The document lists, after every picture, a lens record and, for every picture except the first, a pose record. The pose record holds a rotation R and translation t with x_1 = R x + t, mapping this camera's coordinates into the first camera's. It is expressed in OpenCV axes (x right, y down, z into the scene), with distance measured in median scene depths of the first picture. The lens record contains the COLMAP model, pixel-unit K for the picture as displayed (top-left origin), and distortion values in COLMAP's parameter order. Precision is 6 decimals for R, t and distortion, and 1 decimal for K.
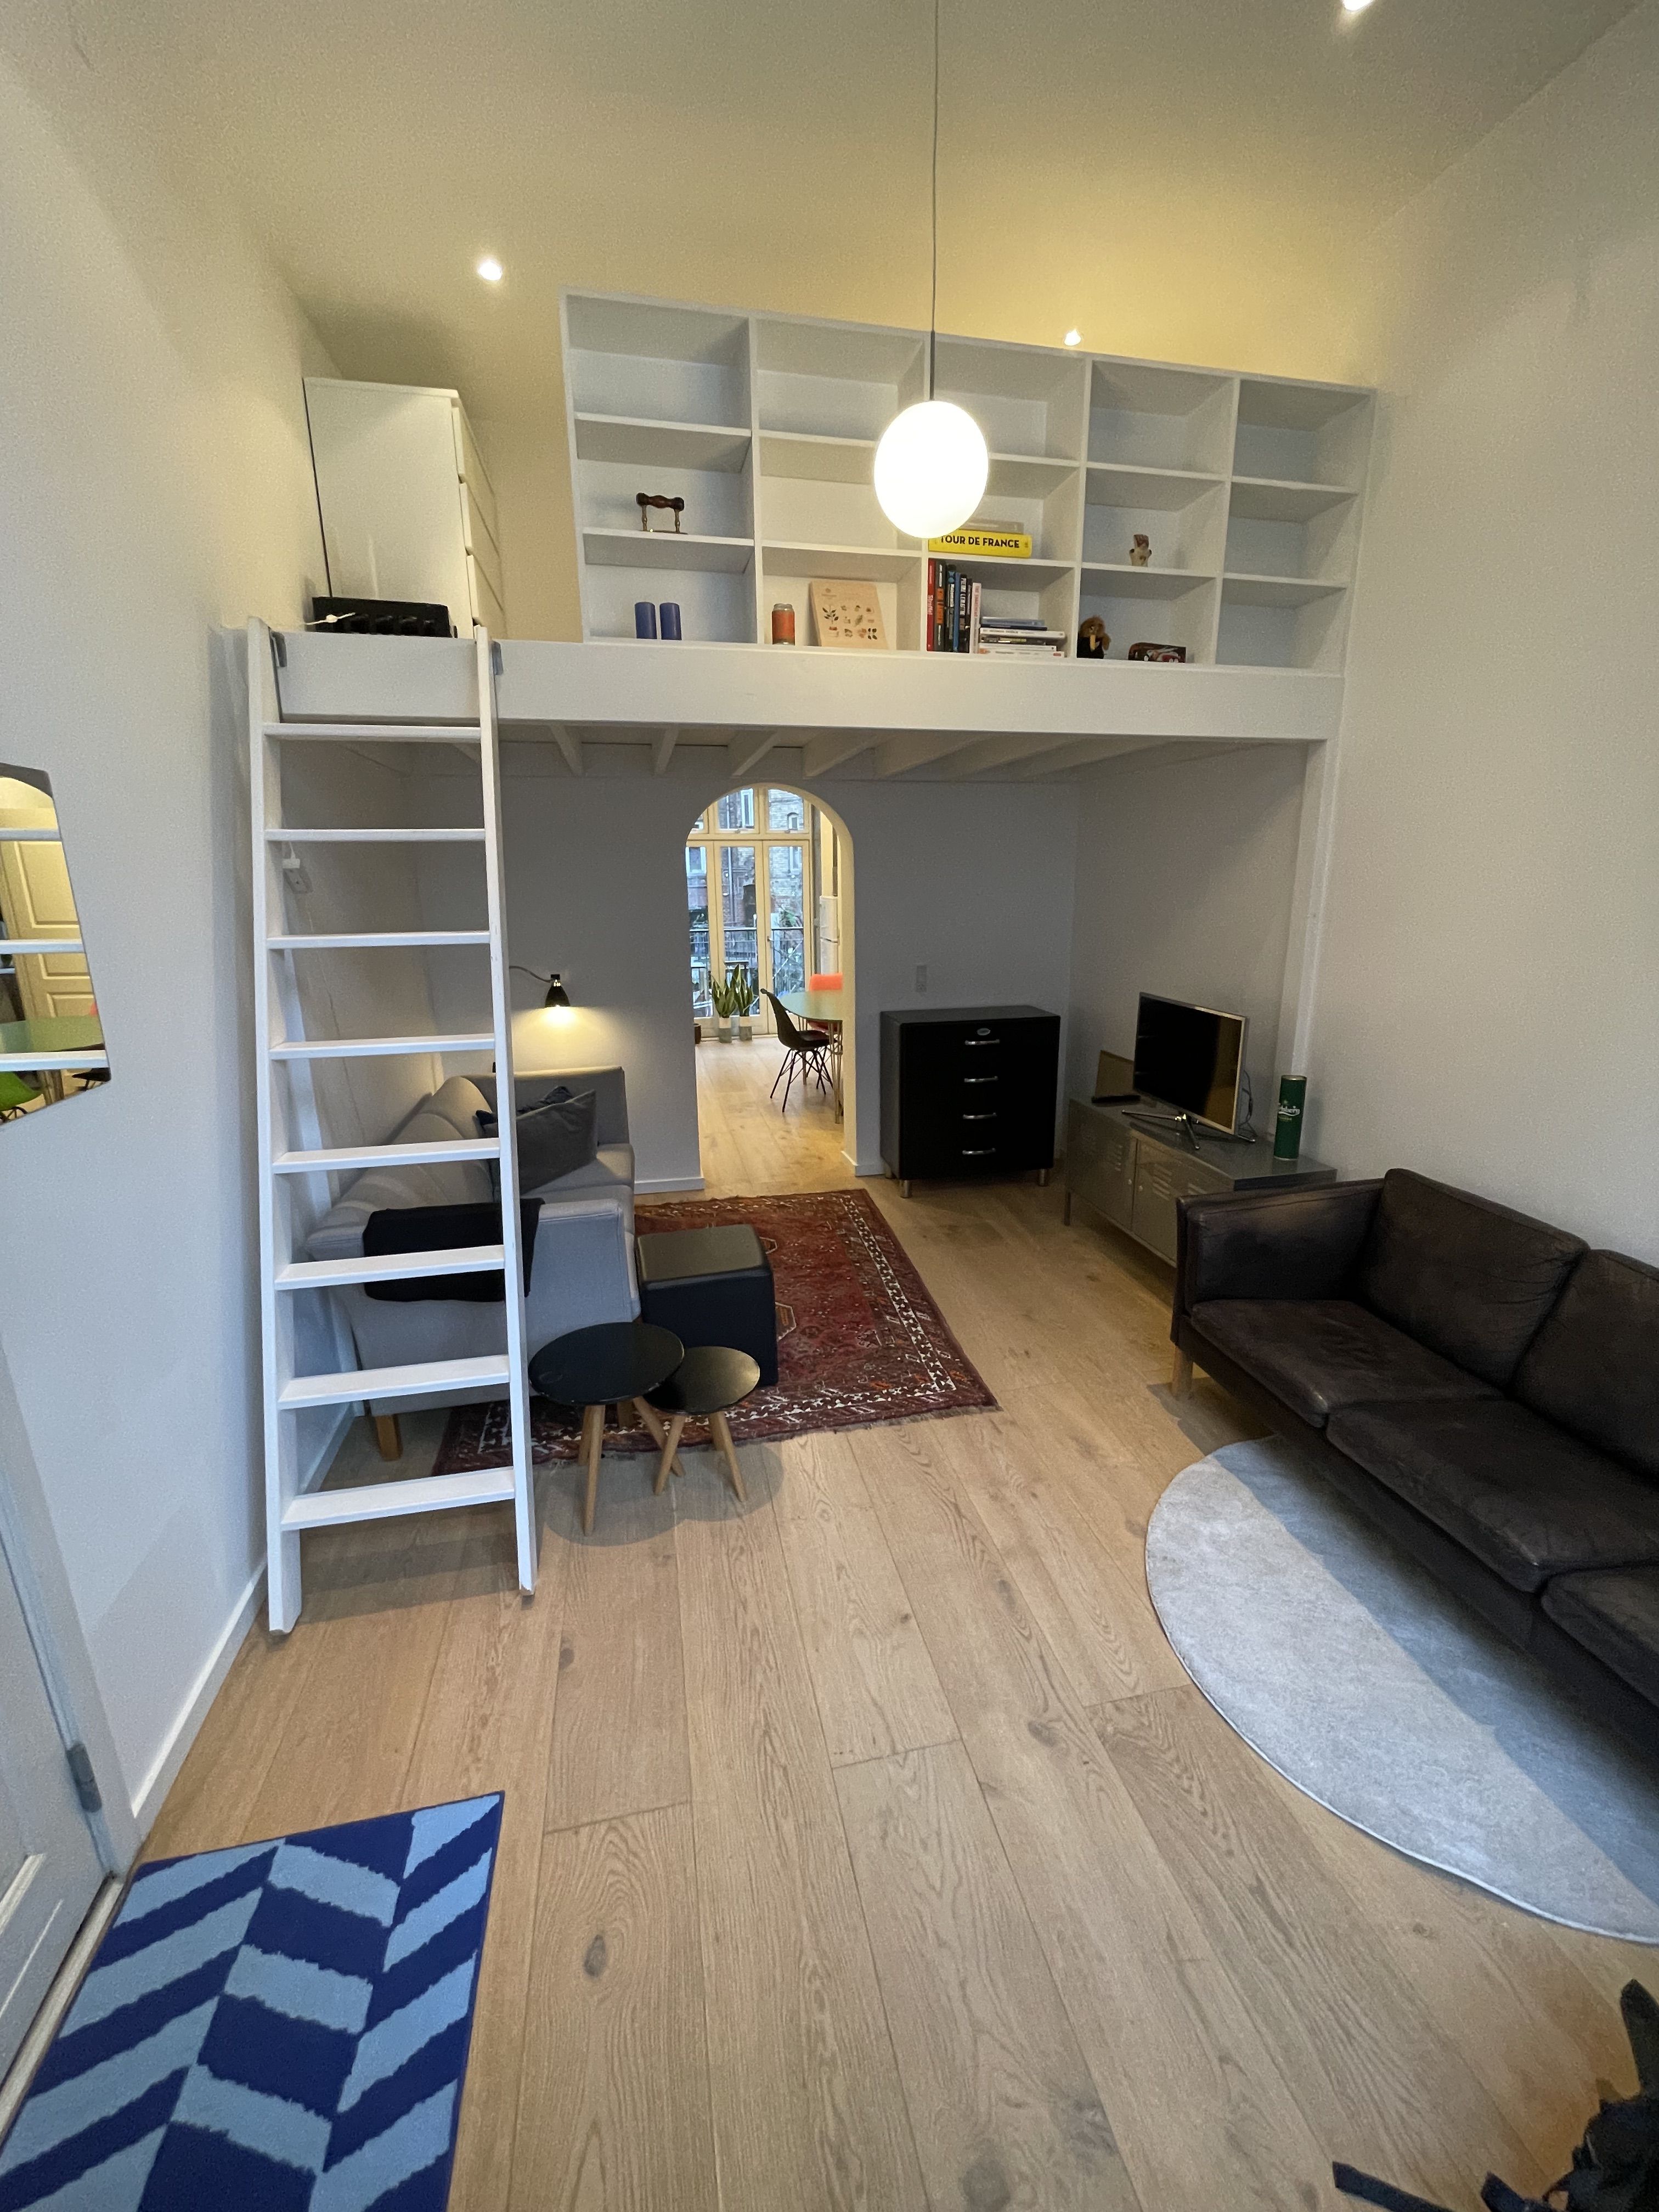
lens RADIAL K [[890.2, 0, 829.4], [0, 890.2, 1109.2], [0, 0, 1]] dist [0.000237, 0.000027]
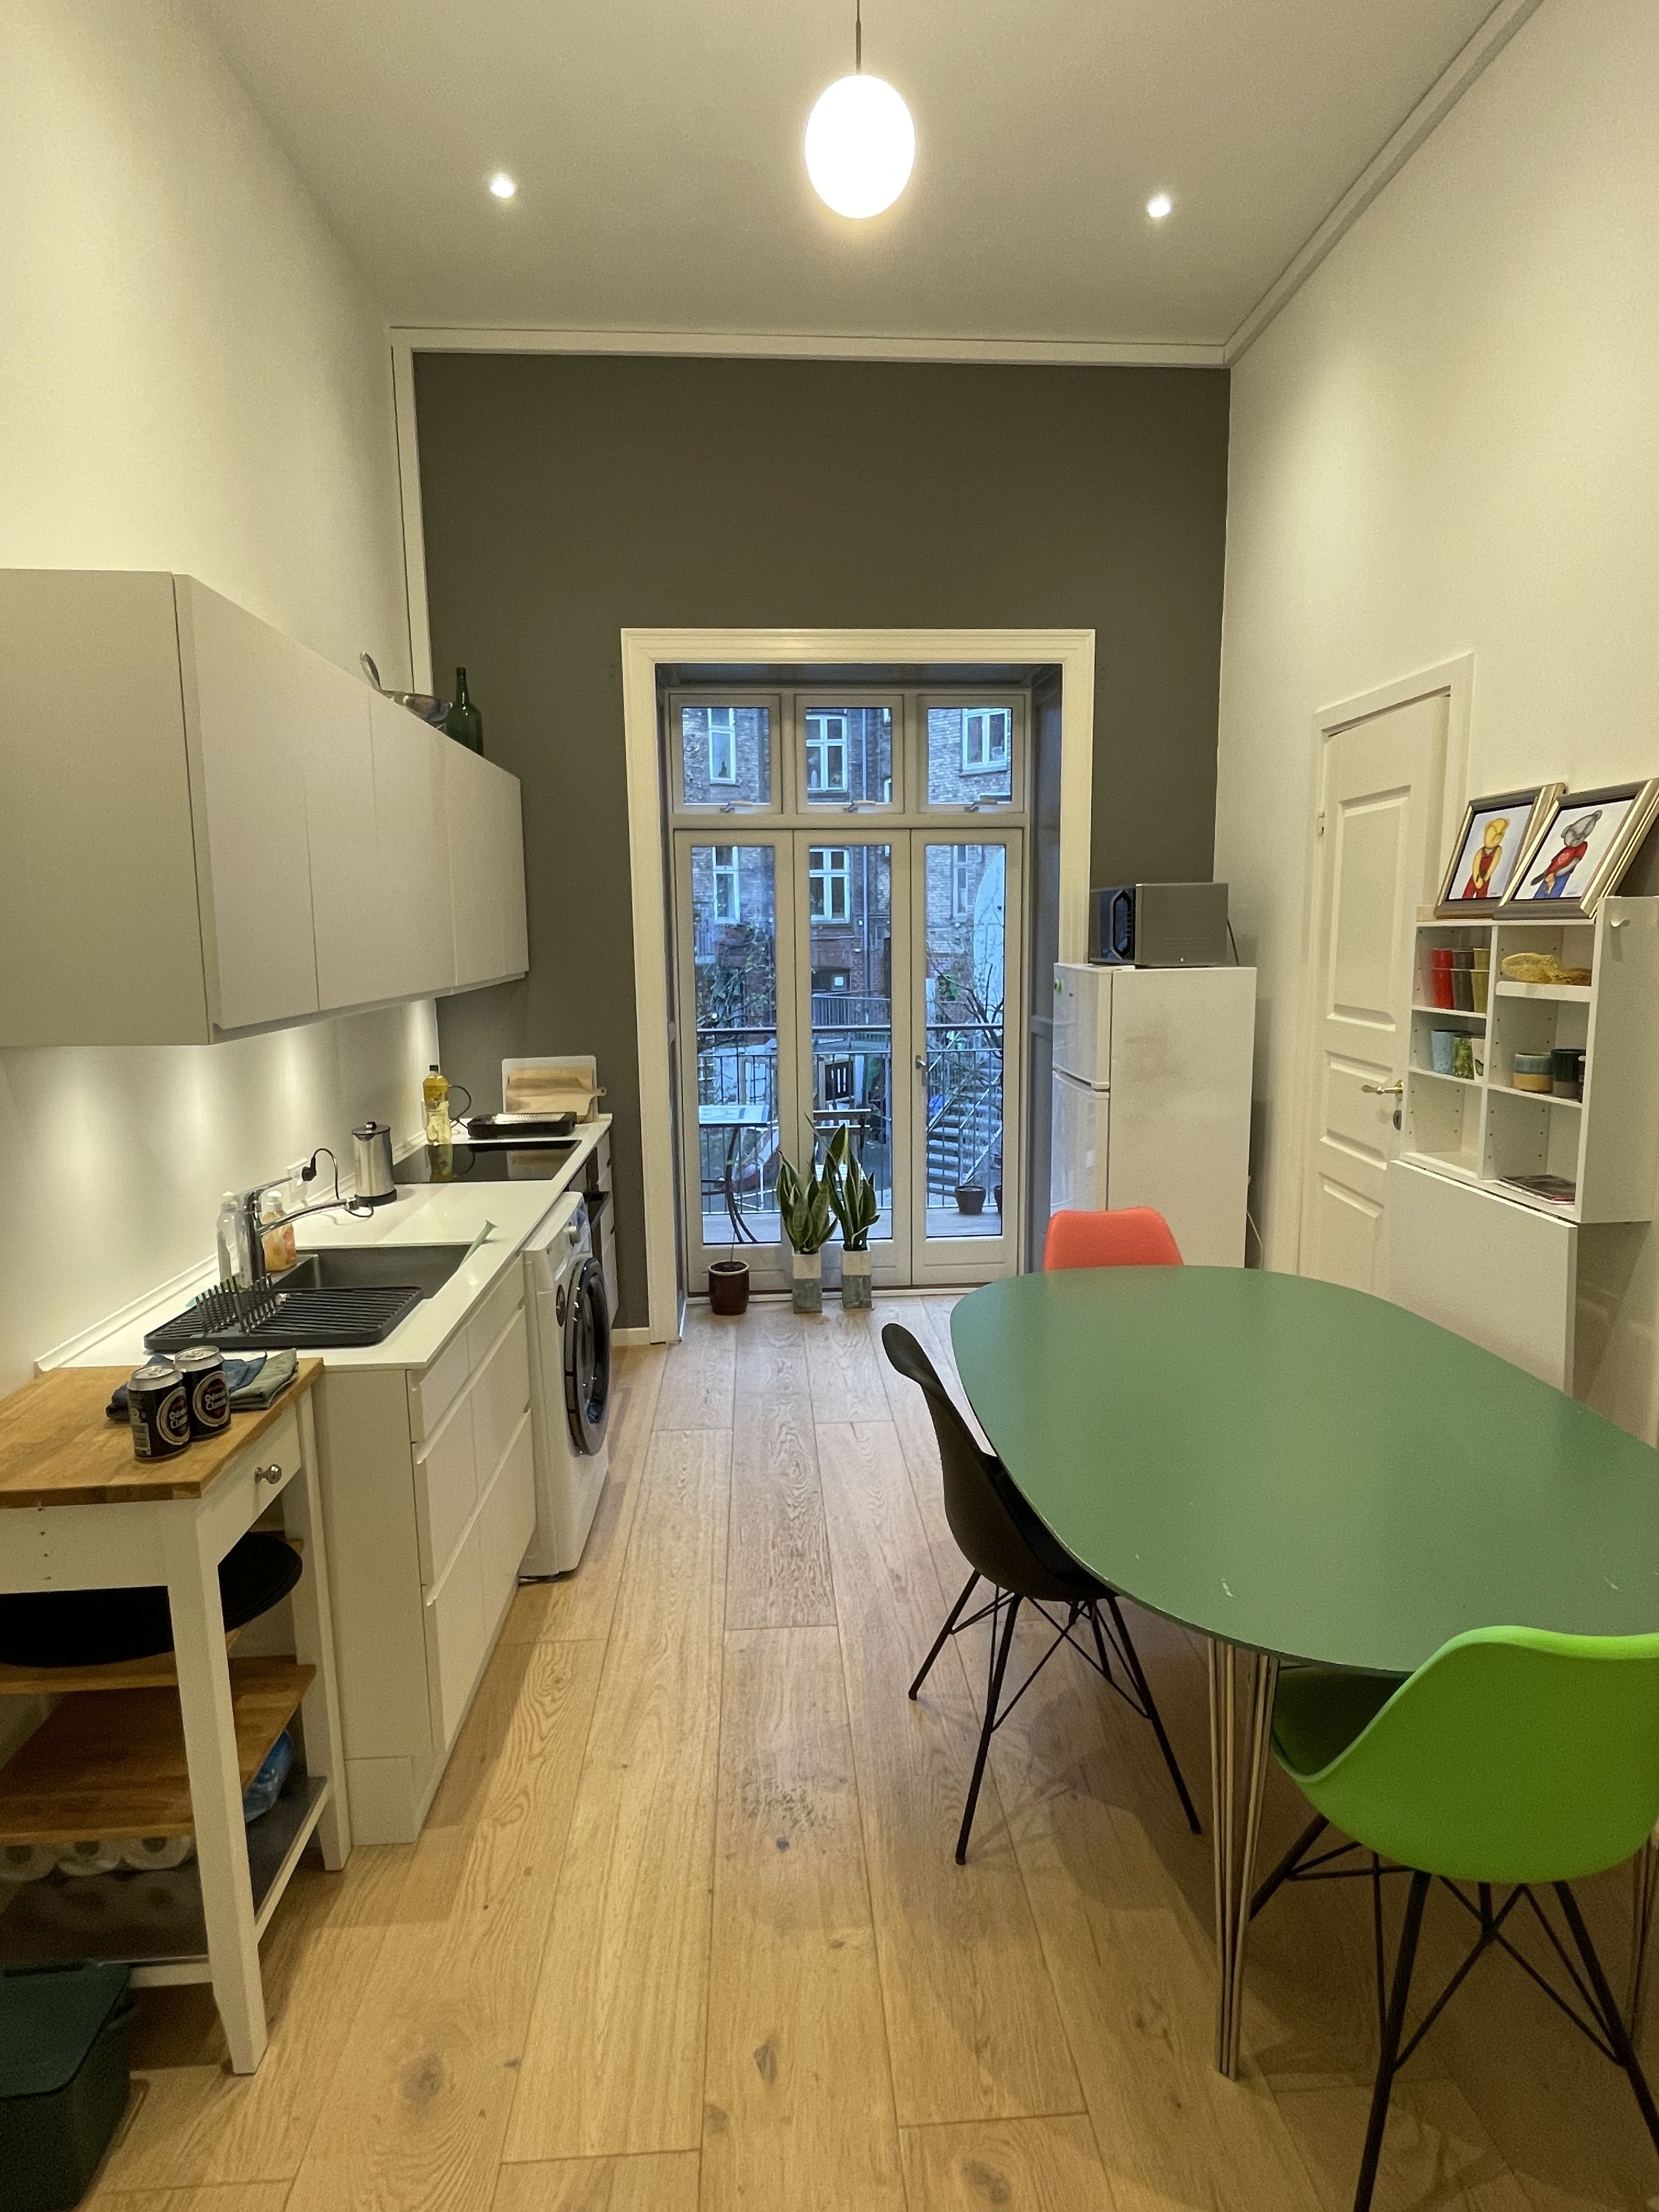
lens RADIAL K [[1140.7, 0, 831.4], [0, 1140.7, 1102.4], [0, 0, 1]] dist [-0.000100, -0.000001]
pose [[0.989662, 0.016845, -0.142425, -0.033608], [-0.031466, 0.994385, -0.101041, -0.118126], [0.139923, 0.104478, 0.984635, 0.479222]]
